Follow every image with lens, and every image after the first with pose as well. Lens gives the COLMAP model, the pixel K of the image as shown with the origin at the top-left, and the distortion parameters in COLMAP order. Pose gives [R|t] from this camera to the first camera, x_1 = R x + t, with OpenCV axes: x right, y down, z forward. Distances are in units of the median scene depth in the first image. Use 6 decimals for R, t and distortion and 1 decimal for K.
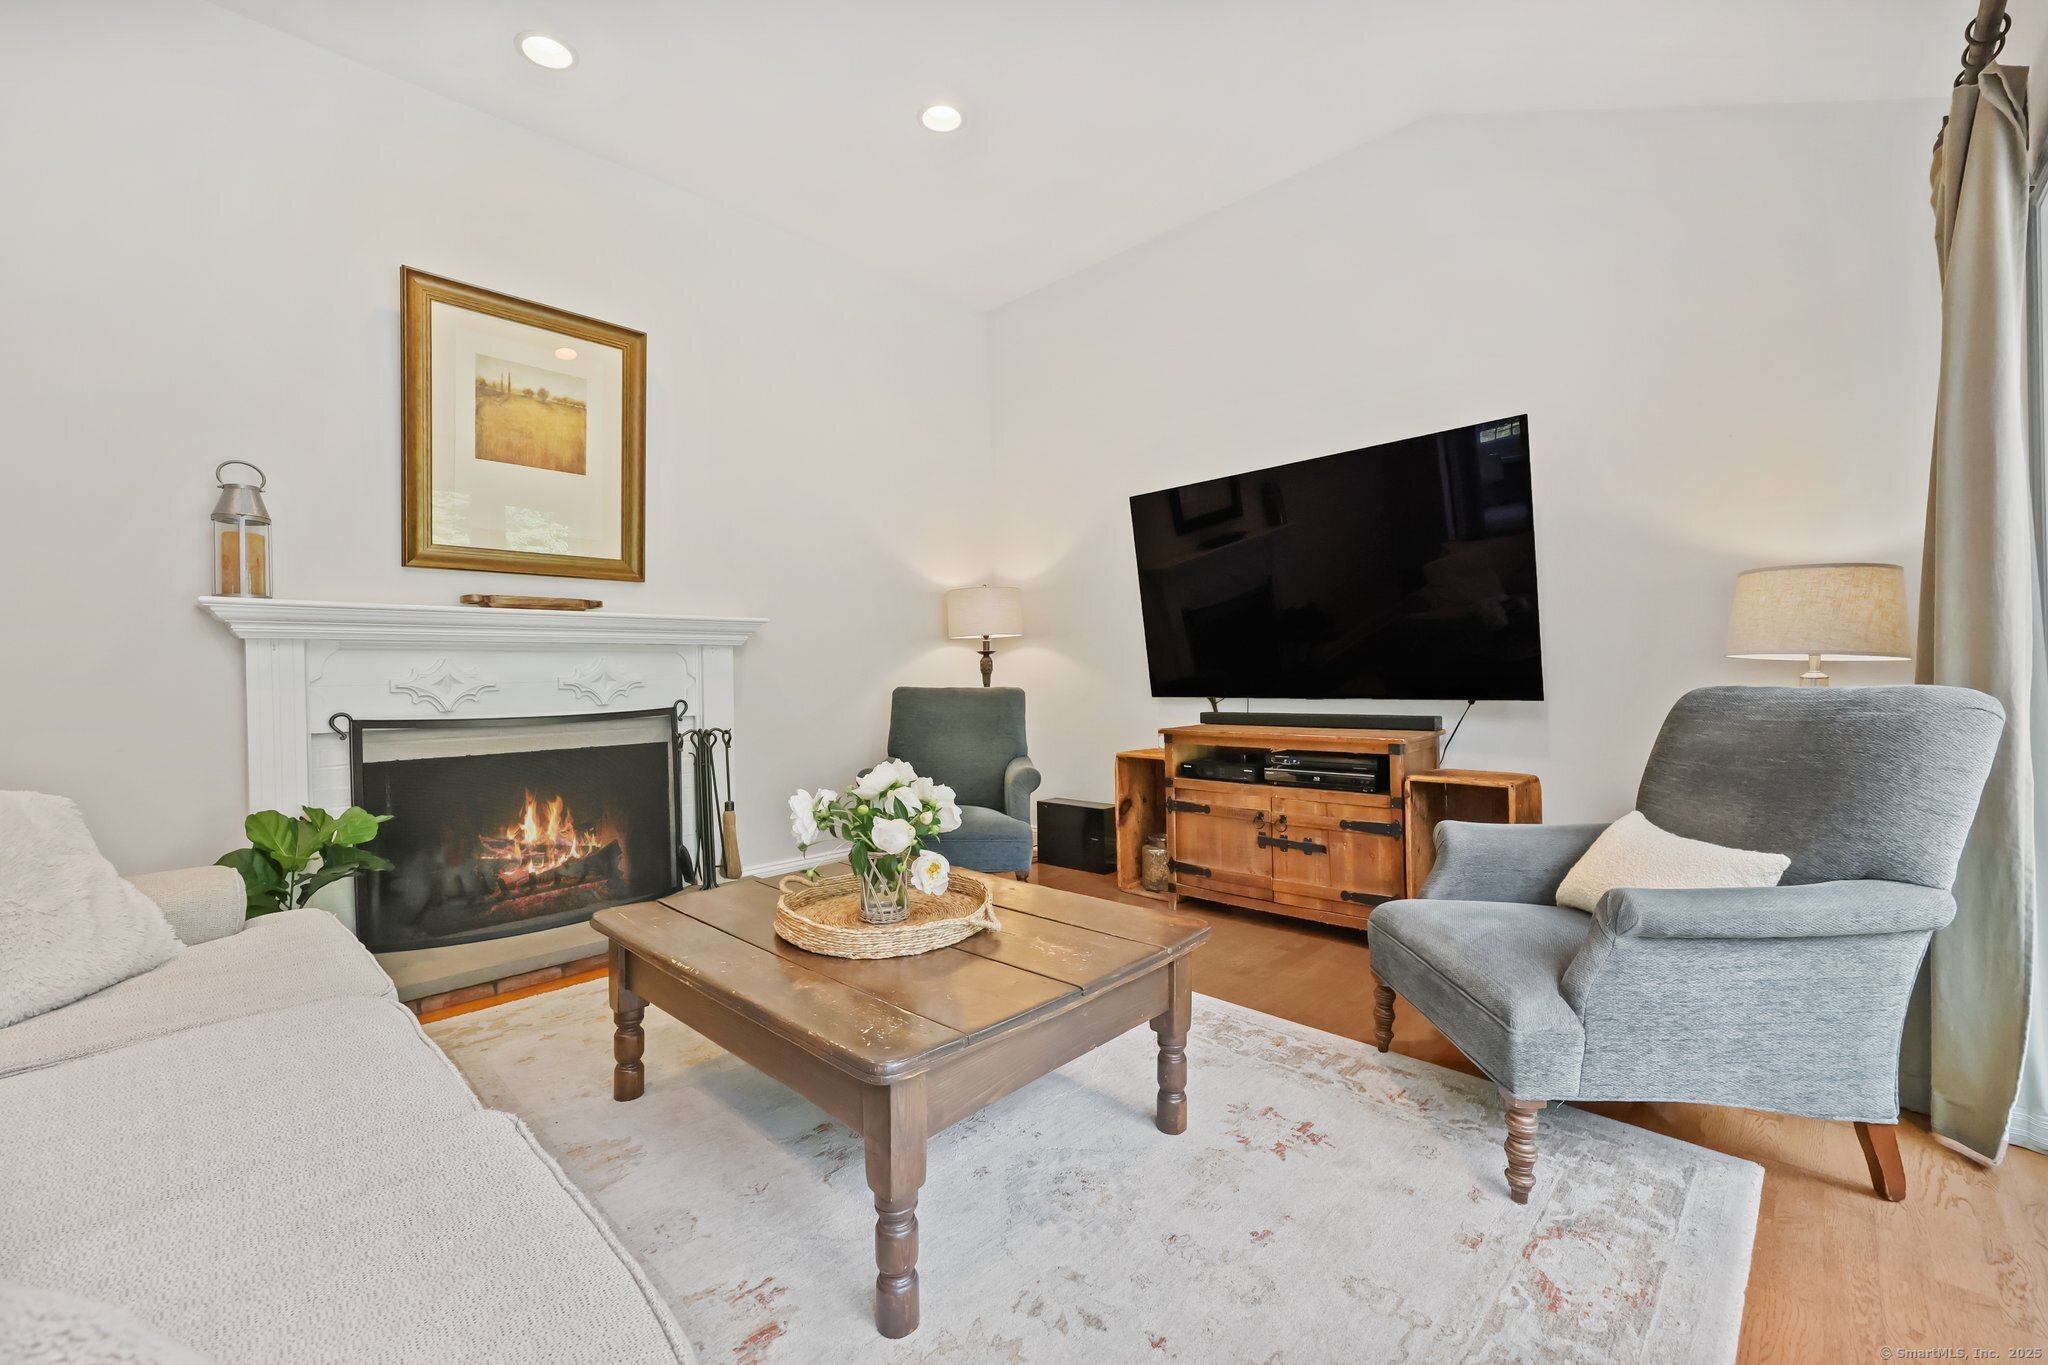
lens RADIAL K [[839.6, 0, 1029.6], [0, 839.6, 689.2], [0, 0, 1]] dist [0.000275, -0.000004]
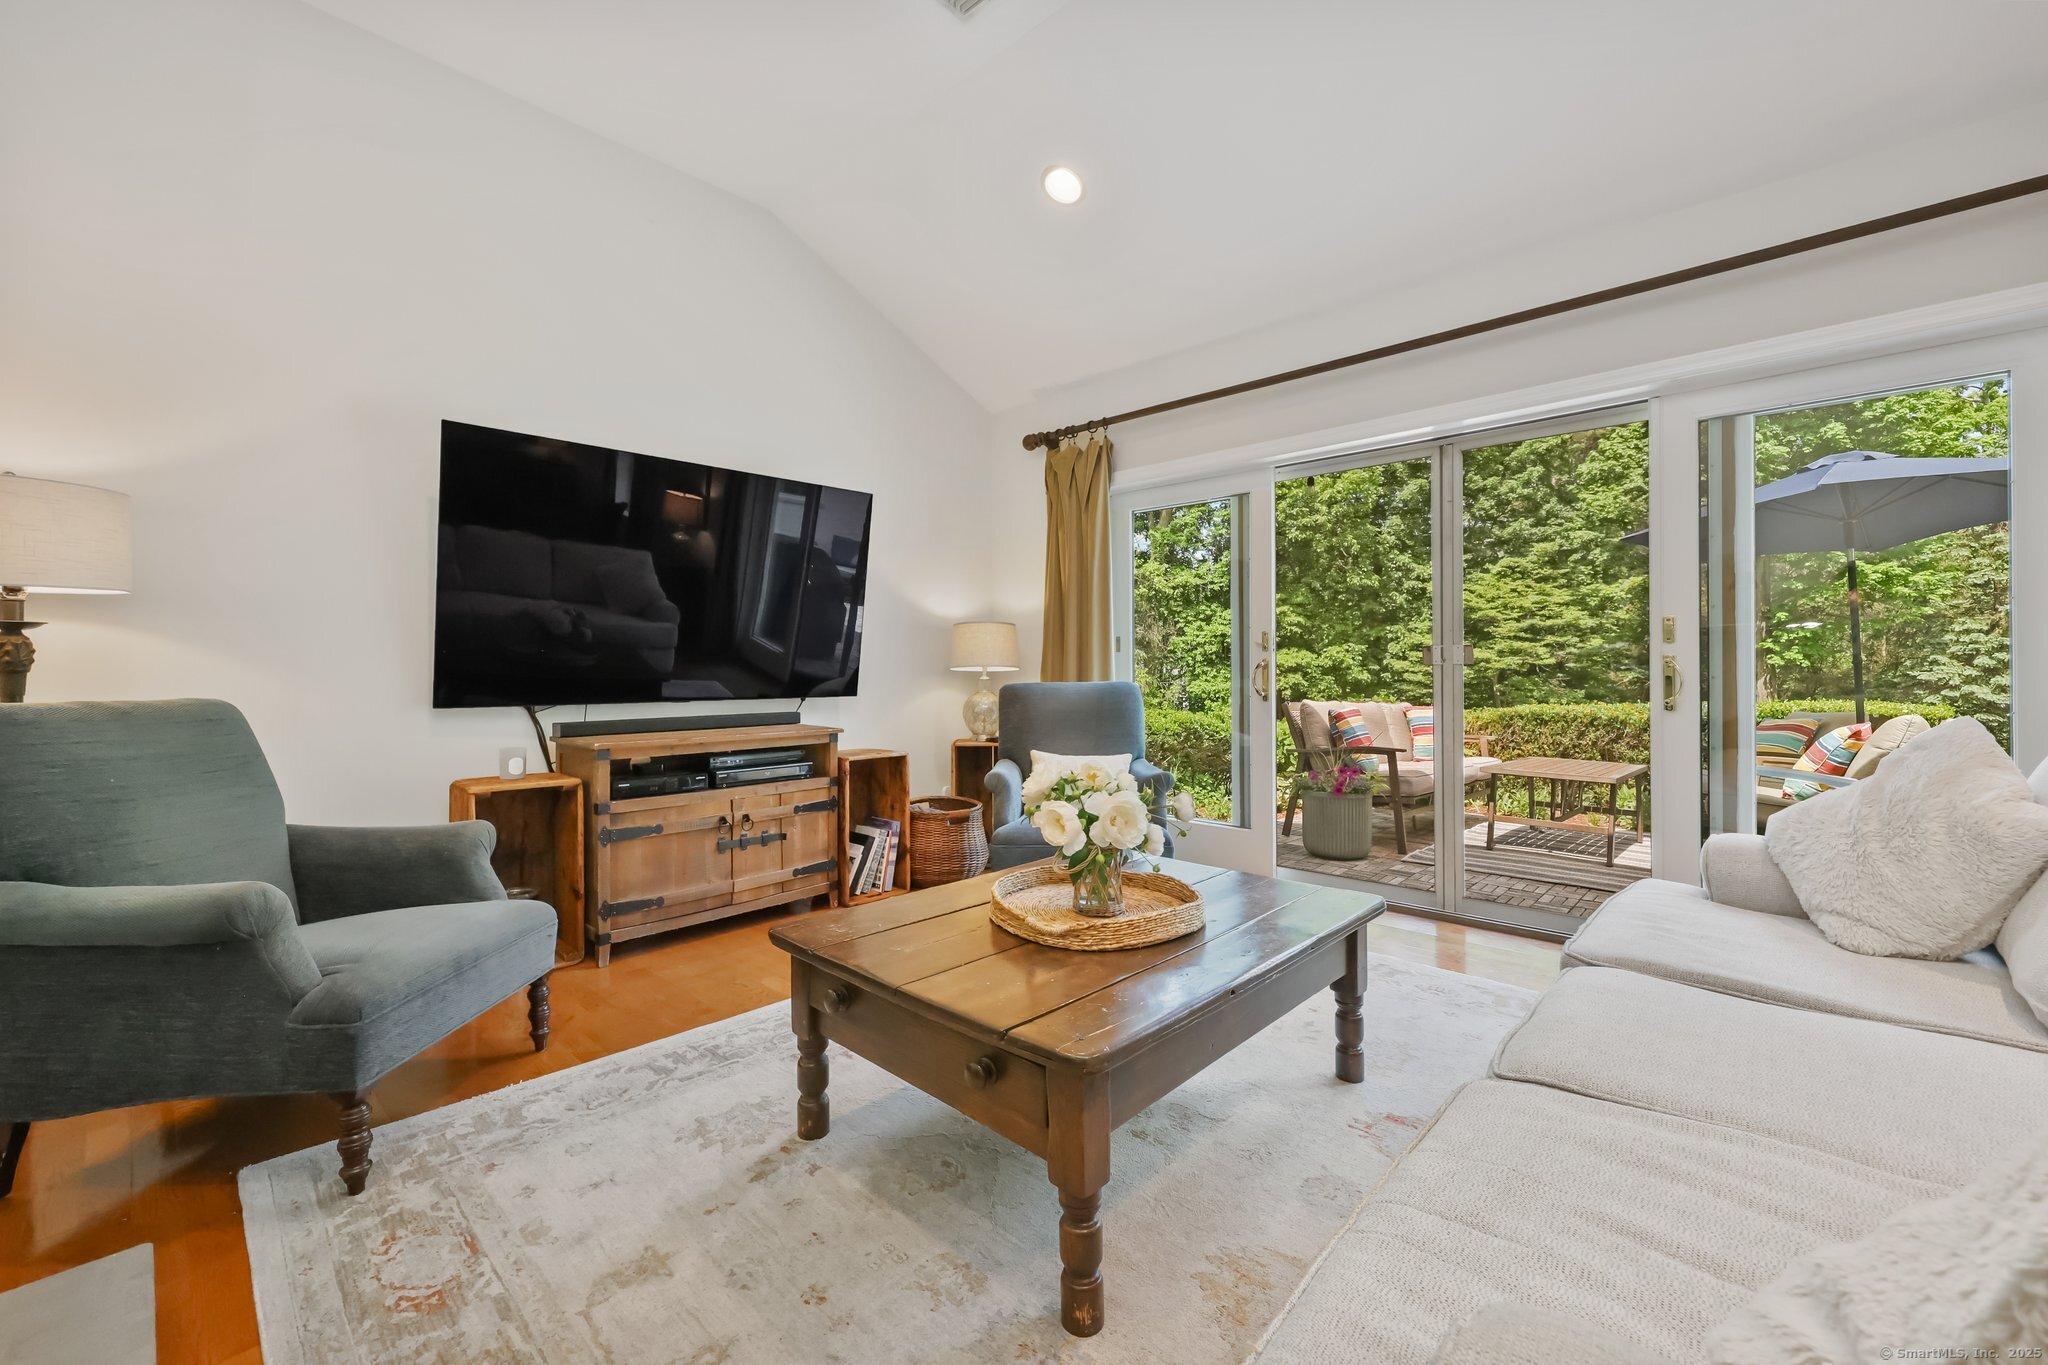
lens RADIAL K [[832.1, 0, 1032.9], [0, 832.1, 666.8], [0, 0, 1]] dist [-0.001635, -0.000259]
pose [[-0.016762, 0.021409, 0.999630, -0.721432], [0.022202, 0.999532, -0.021035, 0.000143], [-0.999613, 0.021842, -0.017230, 0.670276]]
